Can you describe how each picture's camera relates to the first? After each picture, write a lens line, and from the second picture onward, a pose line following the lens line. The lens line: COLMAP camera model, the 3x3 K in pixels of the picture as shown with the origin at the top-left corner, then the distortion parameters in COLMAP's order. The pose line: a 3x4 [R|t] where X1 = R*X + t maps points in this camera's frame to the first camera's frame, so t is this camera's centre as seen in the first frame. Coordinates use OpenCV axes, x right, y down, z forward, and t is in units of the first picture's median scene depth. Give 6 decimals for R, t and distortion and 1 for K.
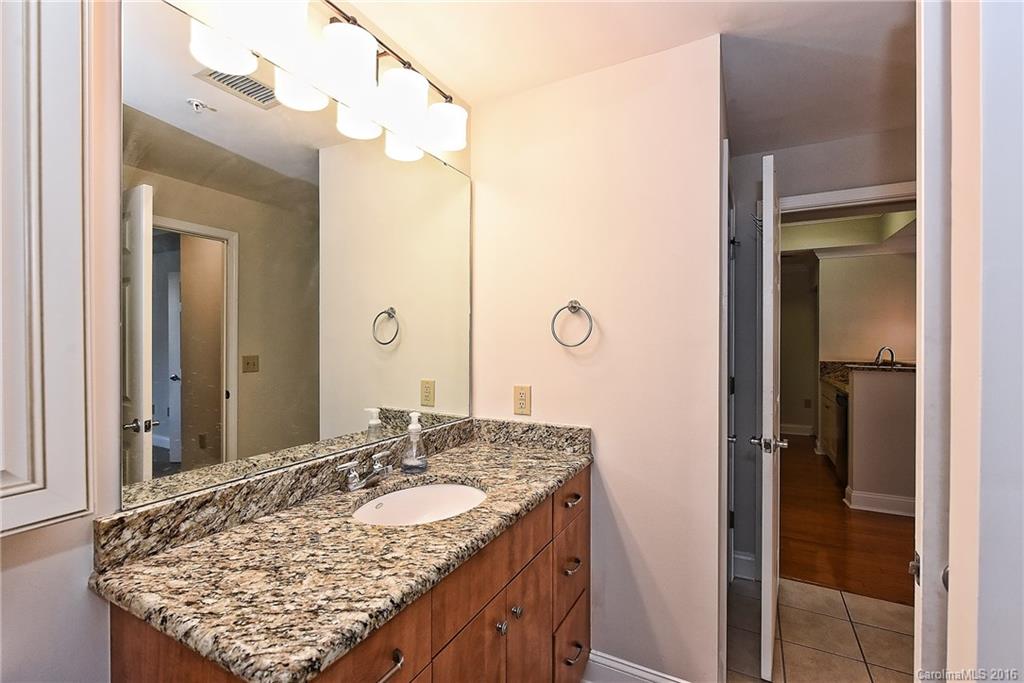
lens RADIAL K [[433.2, 0, 512.0], [0, 433.2, 341.5], [0, 0, 1]] dist [-0.000646, -0.000191]
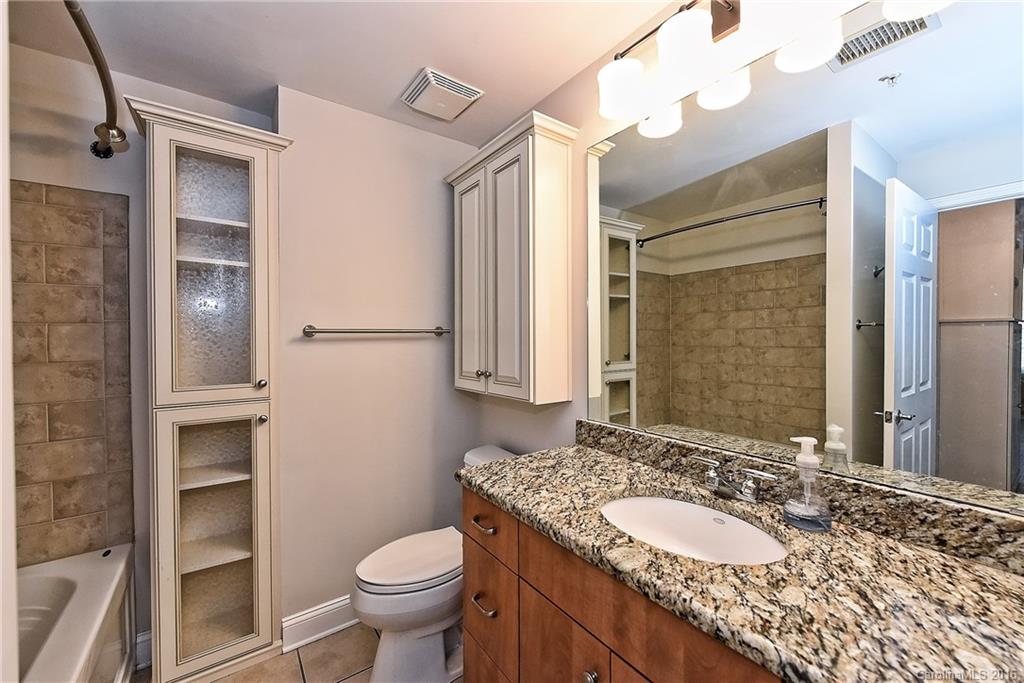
lens RADIAL K [[388.1, 0, 512.0], [0, 388.1, 341.5], [0, 0, 1]] dist [-0.000605, -0.000132]
pose [[-0.415987, 0.011957, -0.909292, 0.756690], [0.003037, 0.999926, 0.011760, 0.012599], [0.909365, 0.002131, -0.415993, 1.259415]]
